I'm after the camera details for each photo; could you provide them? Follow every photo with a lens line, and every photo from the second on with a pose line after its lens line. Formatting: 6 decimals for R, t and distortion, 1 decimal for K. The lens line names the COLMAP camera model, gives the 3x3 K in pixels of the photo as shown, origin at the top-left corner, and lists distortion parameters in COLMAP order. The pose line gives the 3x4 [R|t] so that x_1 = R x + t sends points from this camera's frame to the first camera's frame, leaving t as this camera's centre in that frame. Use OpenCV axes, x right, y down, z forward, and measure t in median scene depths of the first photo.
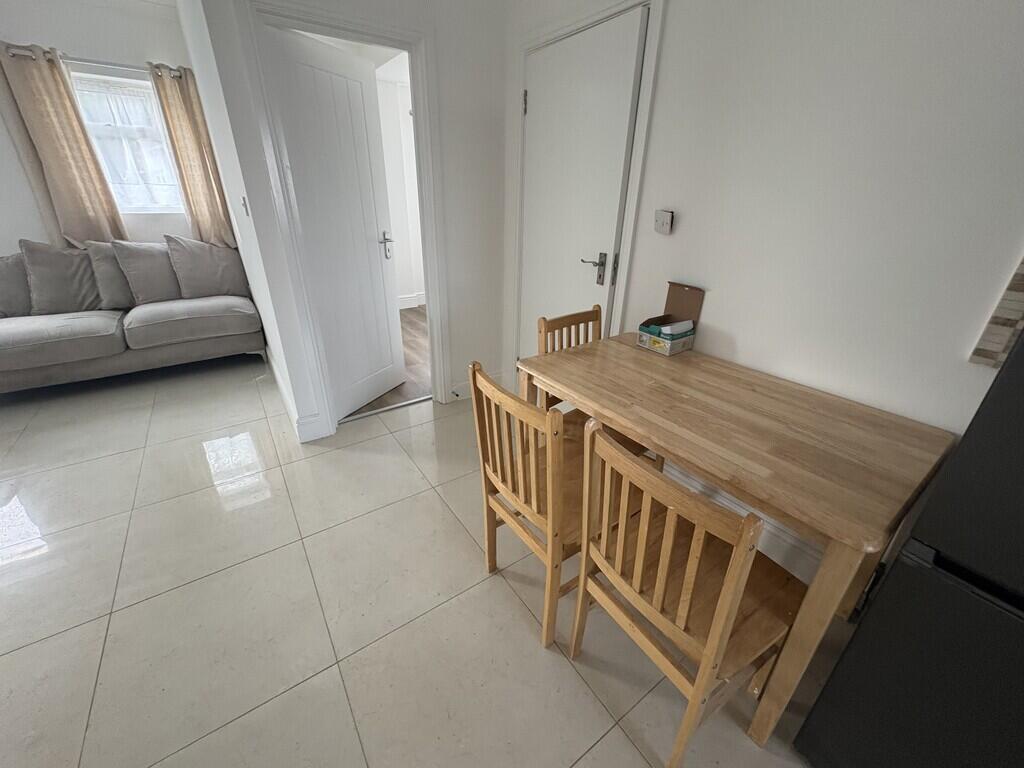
lens RADIAL K [[409.8, 0, 511.8], [0, 409.8, 380.4], [0, 0, 1]] dist [0.003561, 0.000033]
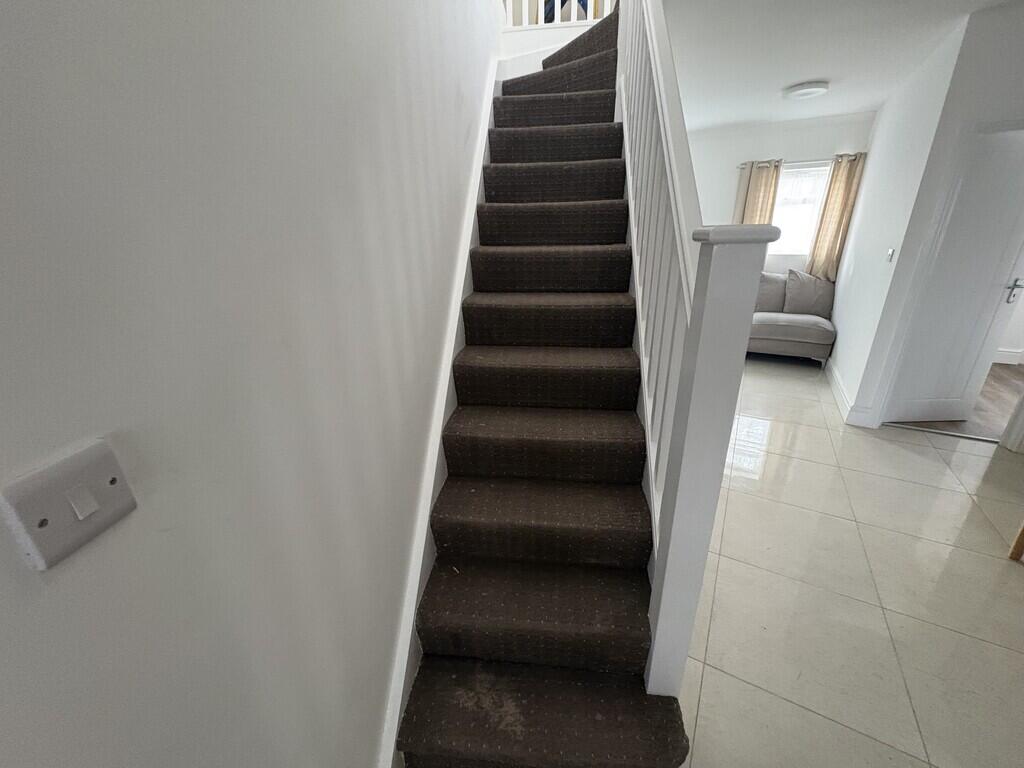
lens RADIAL K [[409.8, 0, 513.3], [0, 409.8, 381.8], [0, 0, 1]] dist [0.003561, 0.000033]
pose [[0.430152, 0.292470, -0.854067, 0.098895], [-0.352845, 0.925278, 0.139144, 0.165273], [0.830945, 0.241500, 0.501207, -0.464821]]
